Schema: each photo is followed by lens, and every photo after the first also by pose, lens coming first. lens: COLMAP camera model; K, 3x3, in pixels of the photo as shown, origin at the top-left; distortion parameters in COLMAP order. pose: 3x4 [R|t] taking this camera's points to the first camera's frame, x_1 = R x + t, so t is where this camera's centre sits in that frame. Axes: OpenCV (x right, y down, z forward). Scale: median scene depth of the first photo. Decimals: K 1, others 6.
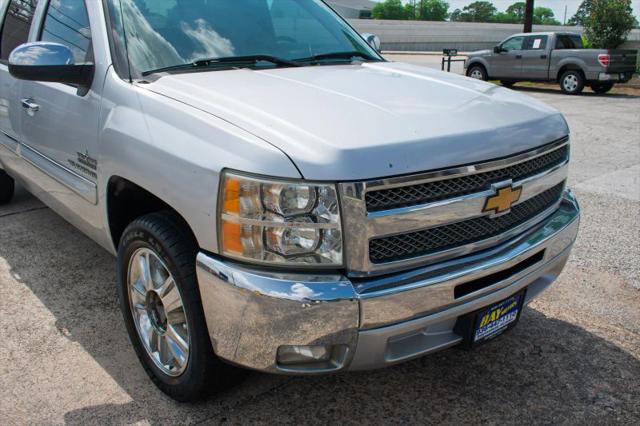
lens RADIAL K [[605.0, 0, 320.6], [0, 605.0, 212.7], [0, 0, 1]] dist [-0.077517, 0.000000]
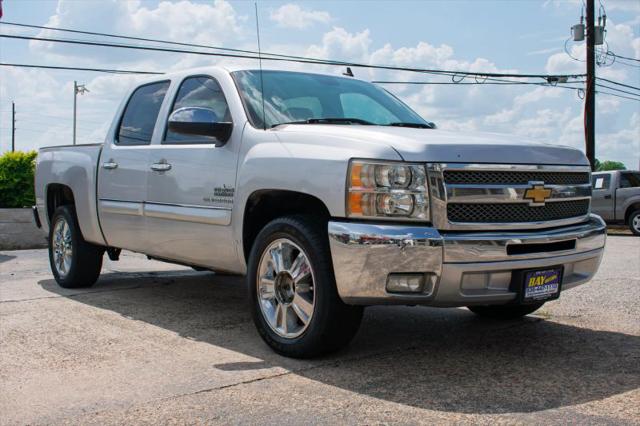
lens RADIAL K [[737.2, 0, 325.6], [0, 737.2, 215.8], [0, 0, 1]] dist [-0.058752, 0.000000]
pose [[0.999343, -0.009883, -0.034875, -0.115311], [0.000390, 0.964988, -0.262295, 0.406013], [0.036246, 0.262109, 0.964357, -0.566875]]
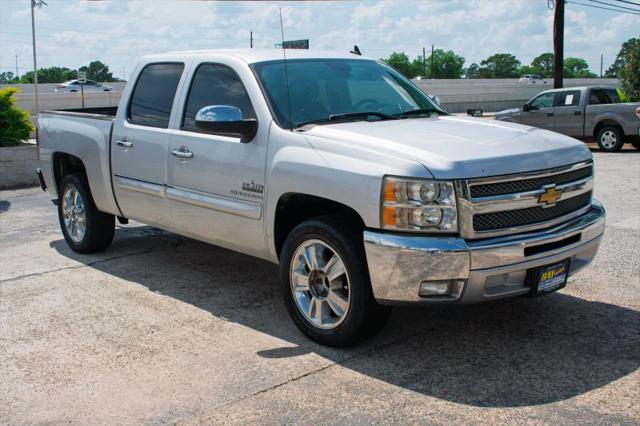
lens RADIAL K [[737.2, 0, 324.9], [0, 737.2, 216.8], [0, 0, 1]] dist [-0.058752, 0.000000]
pose [[0.999436, -0.031487, 0.011698, -0.254536], [0.032727, 0.991218, -0.128127, 0.214703], [-0.007561, 0.128438, 0.991689, -0.730863]]
